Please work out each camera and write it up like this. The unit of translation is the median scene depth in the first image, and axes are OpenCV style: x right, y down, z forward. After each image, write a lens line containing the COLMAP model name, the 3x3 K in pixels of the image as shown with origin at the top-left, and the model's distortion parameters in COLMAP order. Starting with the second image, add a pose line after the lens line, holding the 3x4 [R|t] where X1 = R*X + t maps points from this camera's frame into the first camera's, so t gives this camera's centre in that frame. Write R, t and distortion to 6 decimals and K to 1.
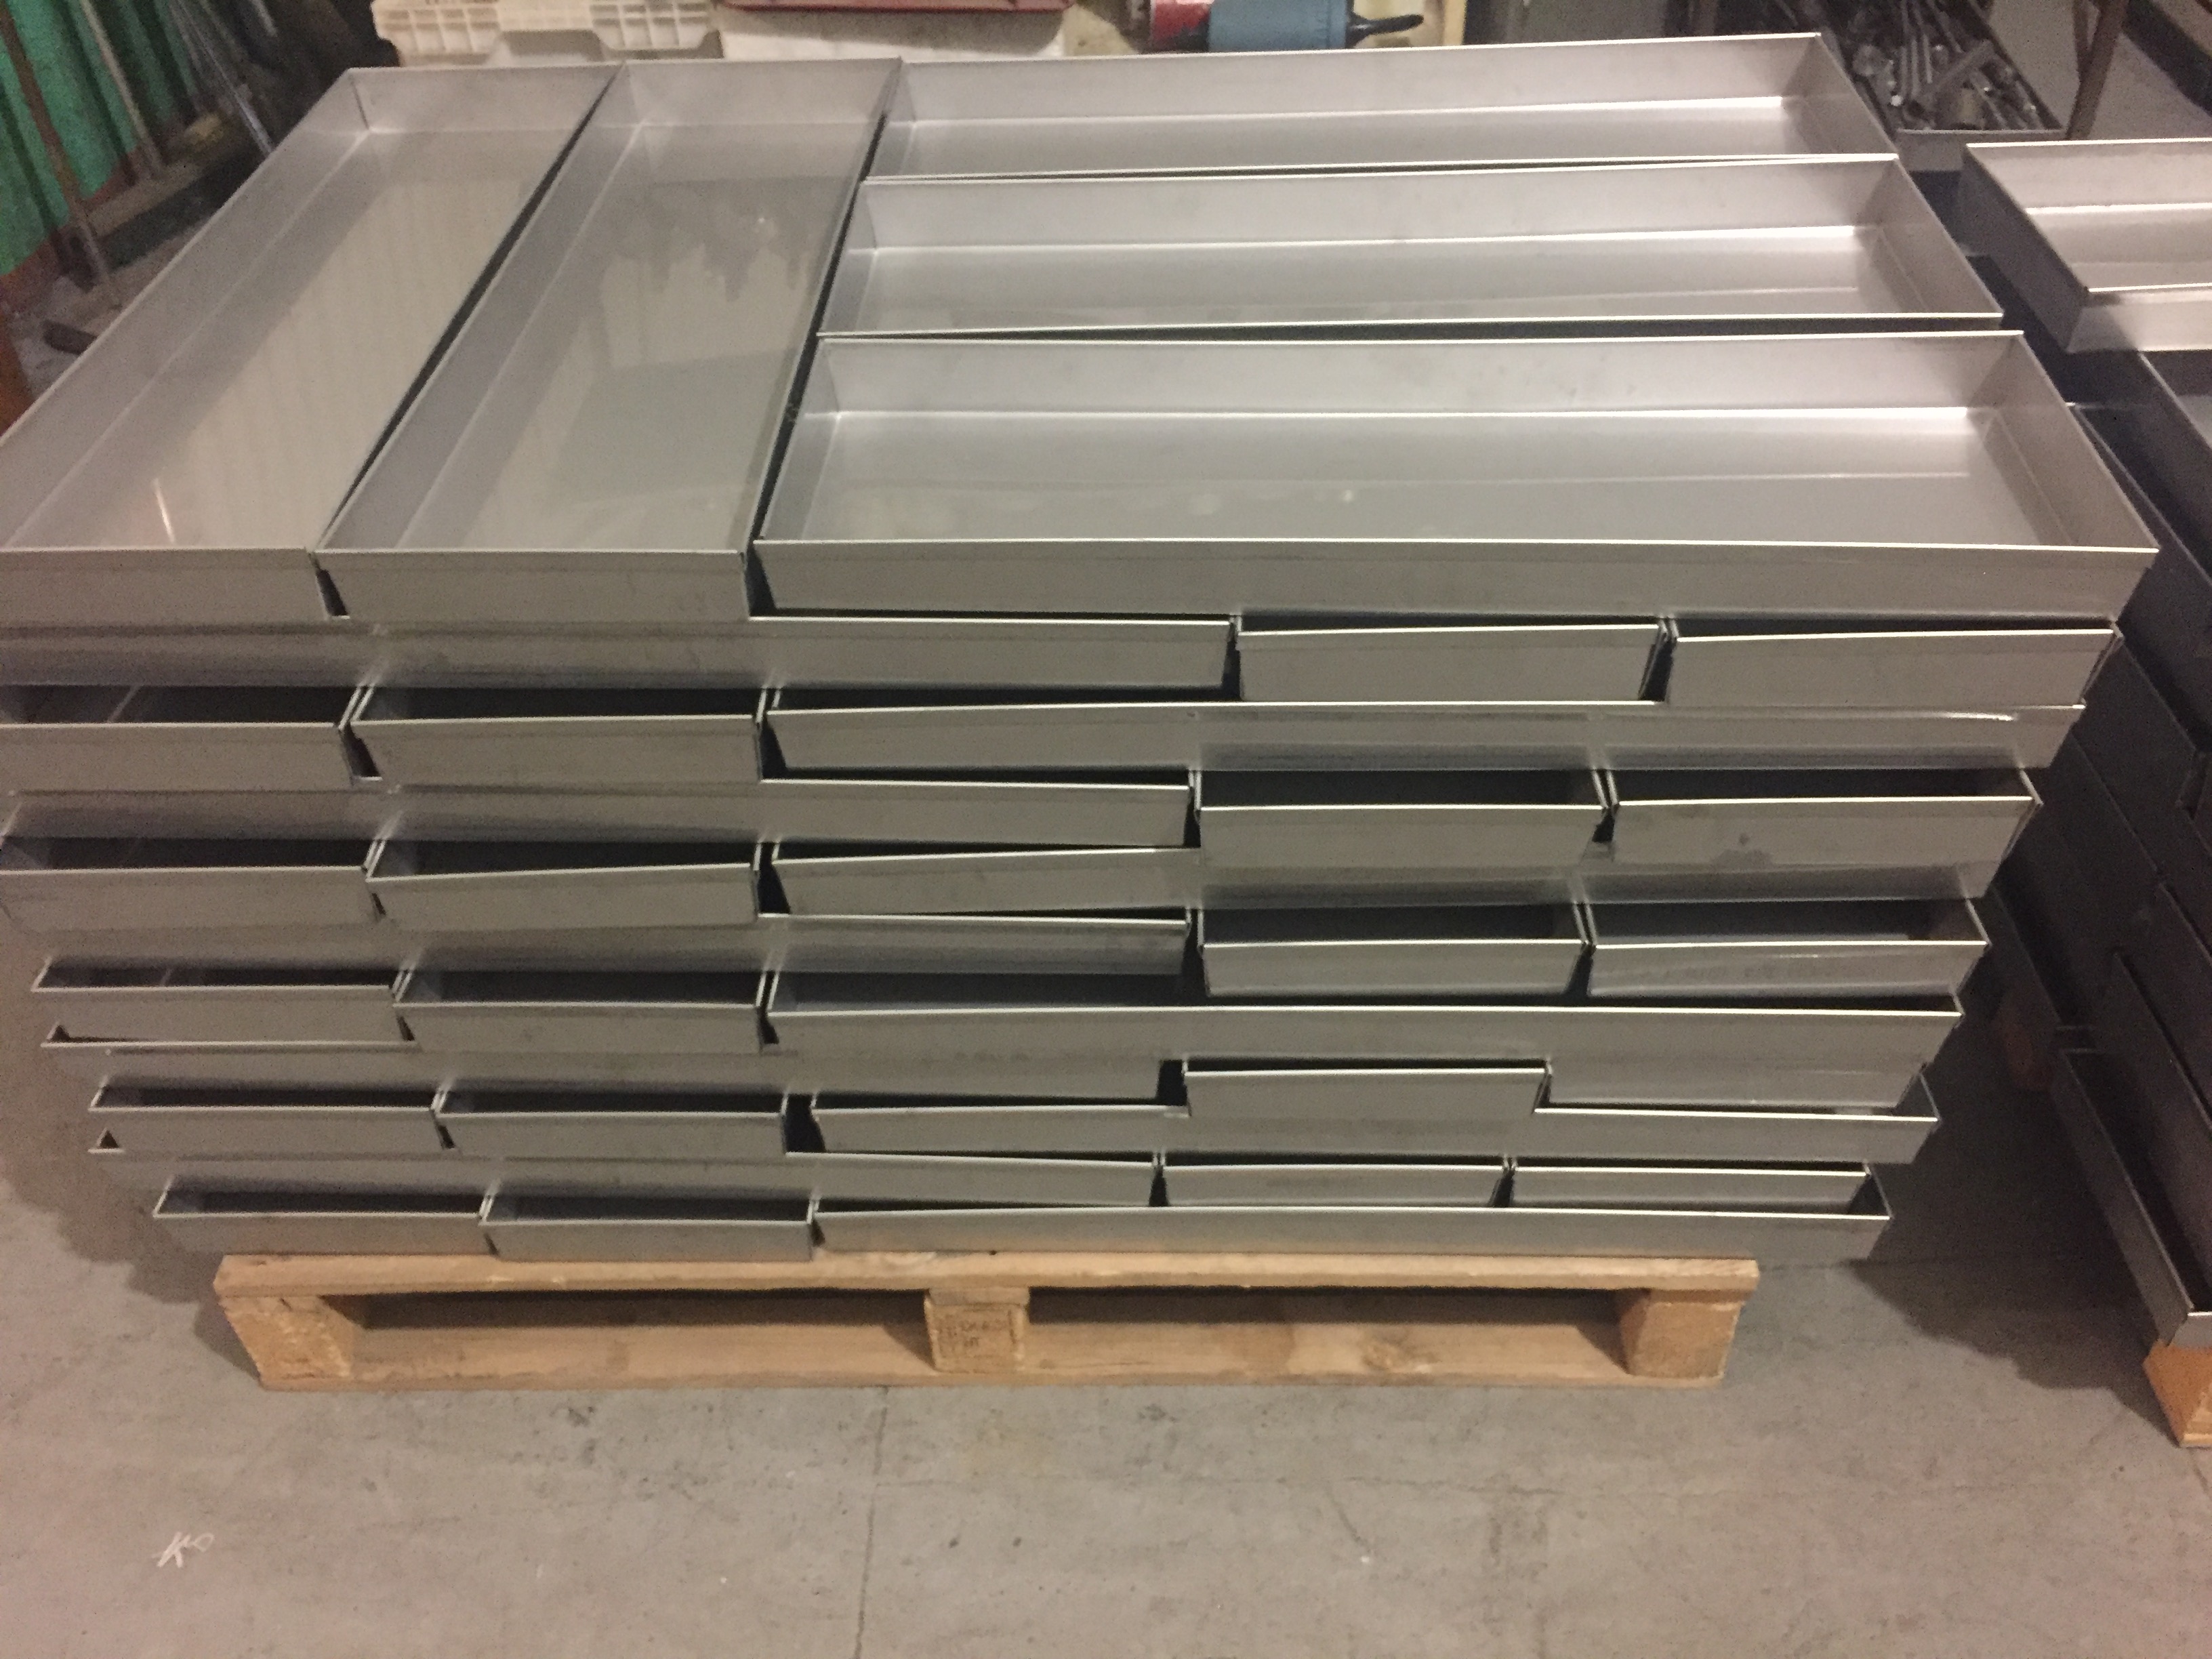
lens RADIAL K [[1918.1, 0, 1100.9], [0, 1918.1, 838.3], [0, 0, 1]] dist [0.059995, -0.073414]
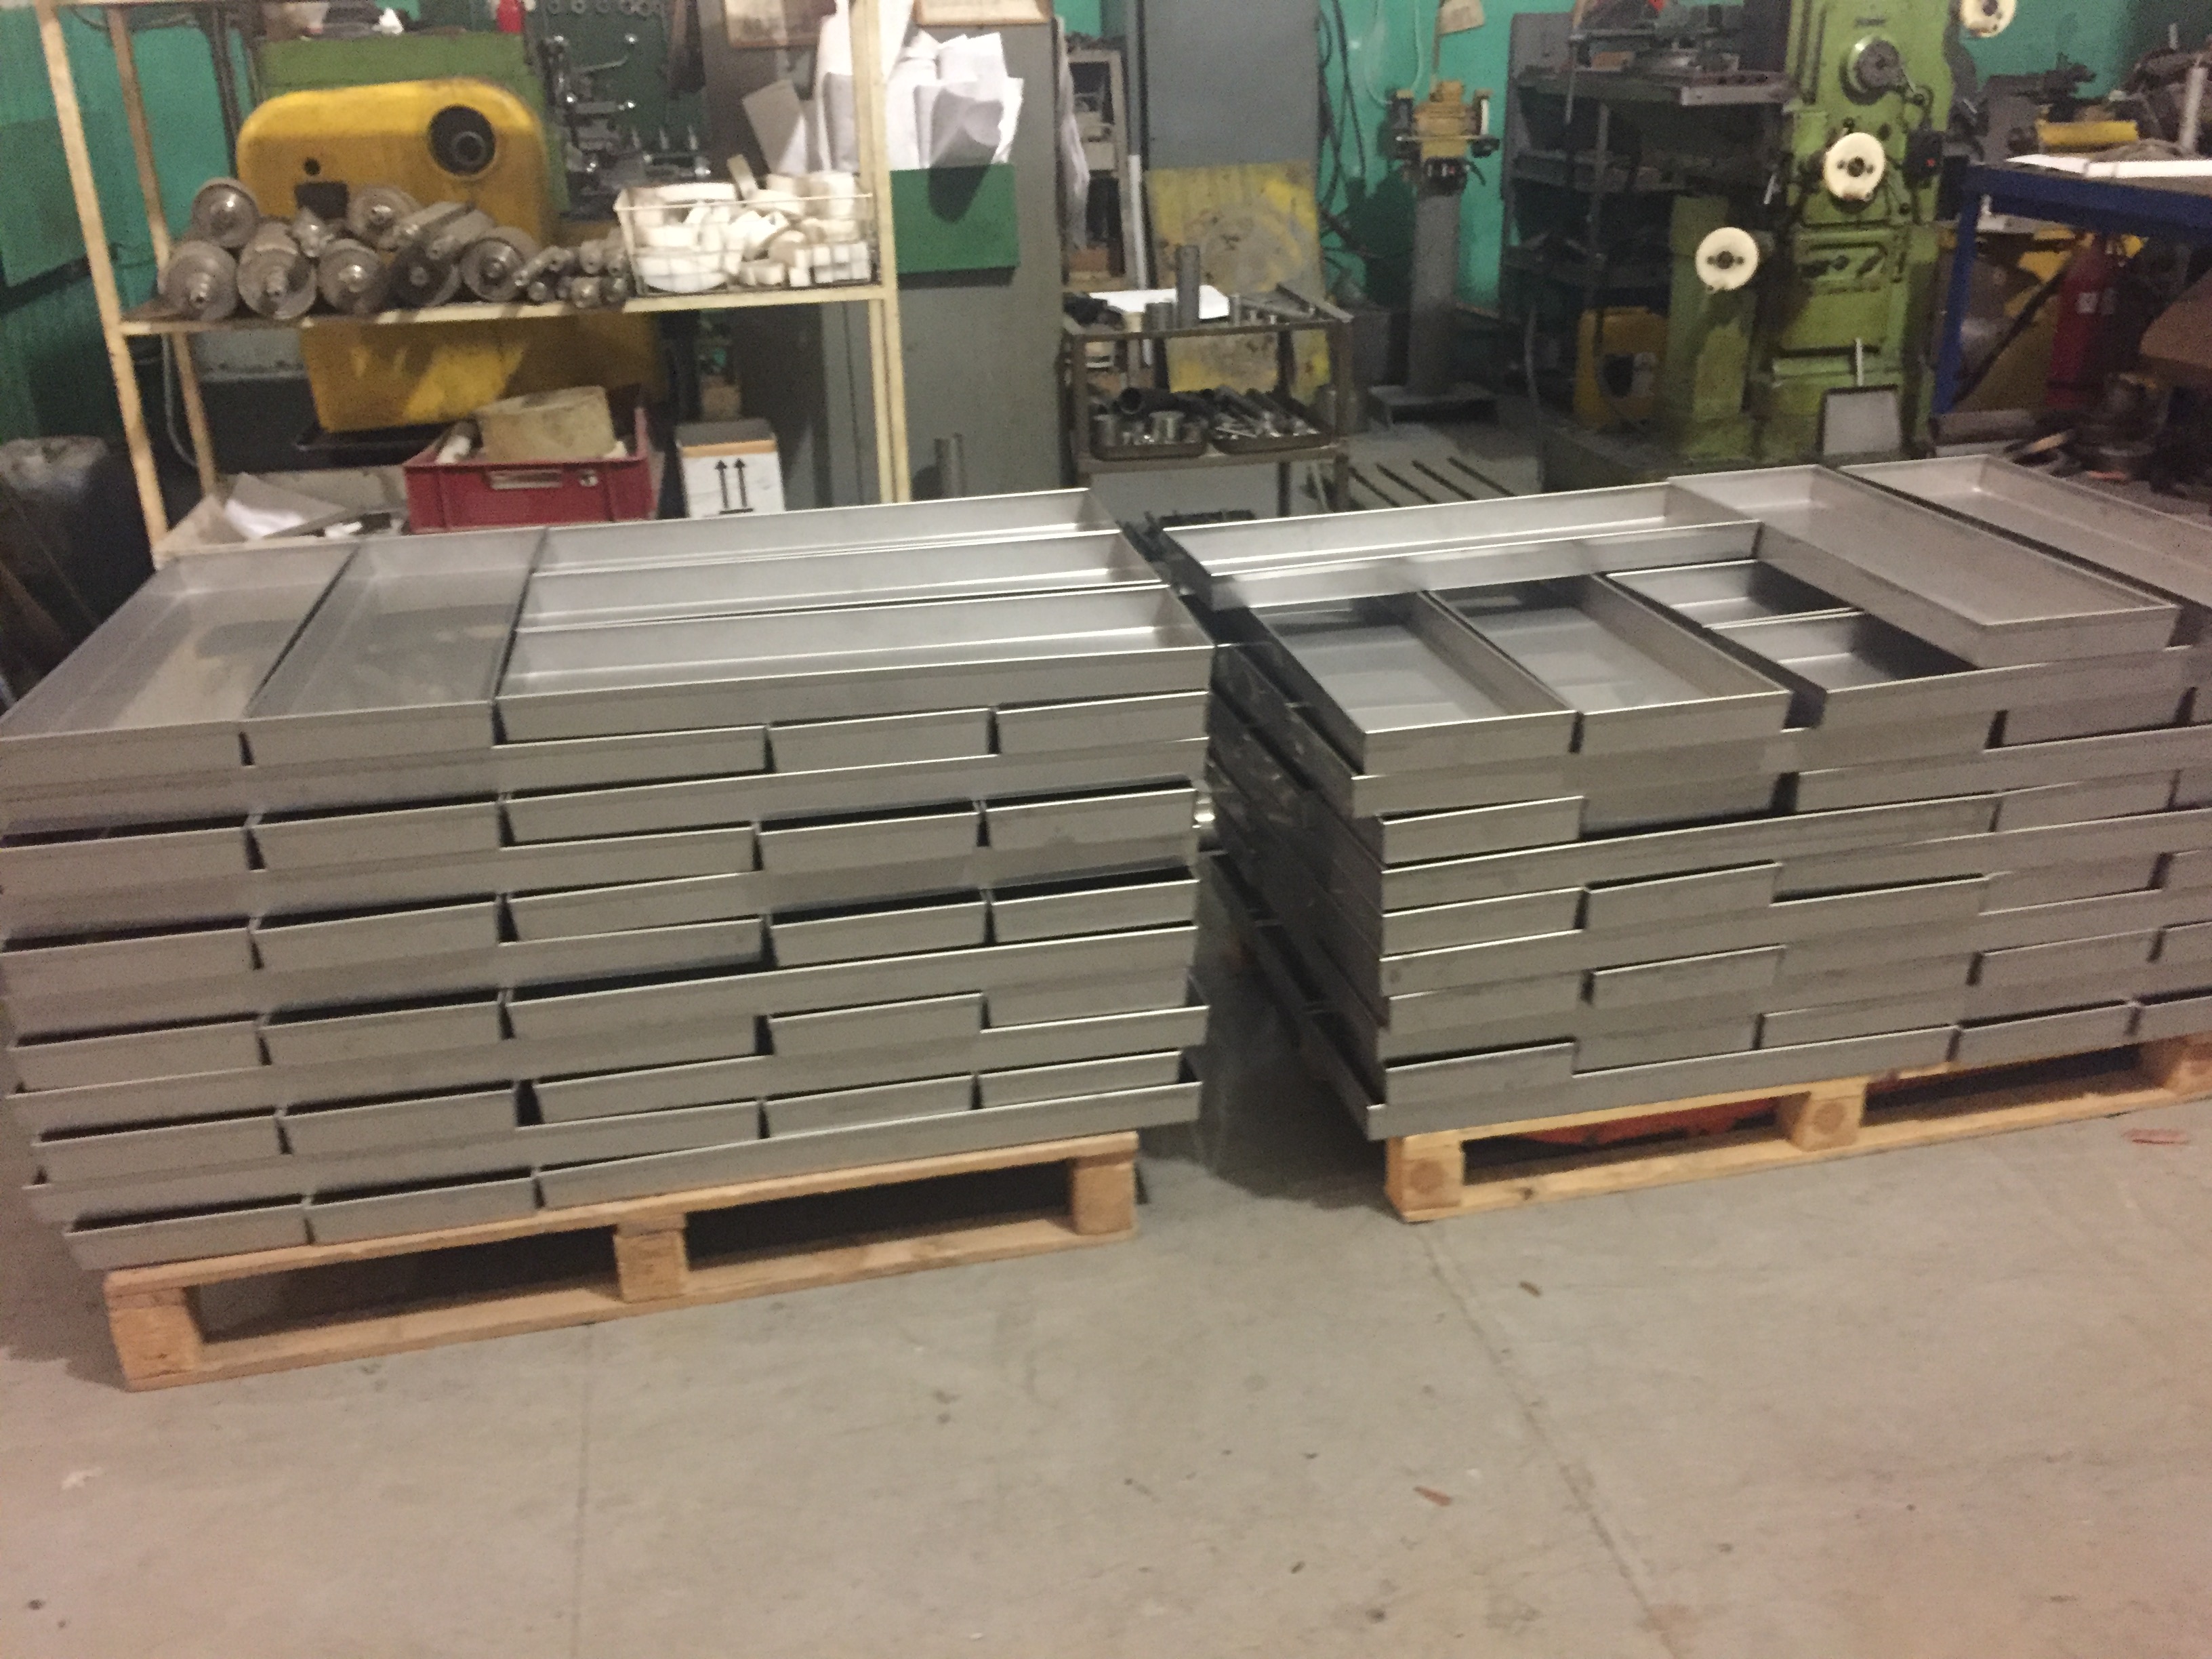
lens RADIAL K [[1918.1, 0, 1100.9], [0, 1918.1, 838.3], [0, 0, 1]] dist [0.059995, -0.073414]
pose [[0.974063, -0.082616, 0.210658, -0.013503], [0.145915, 0.940878, -0.305707, 0.489778], [-0.172947, 0.328515, 0.928529, -0.605737]]
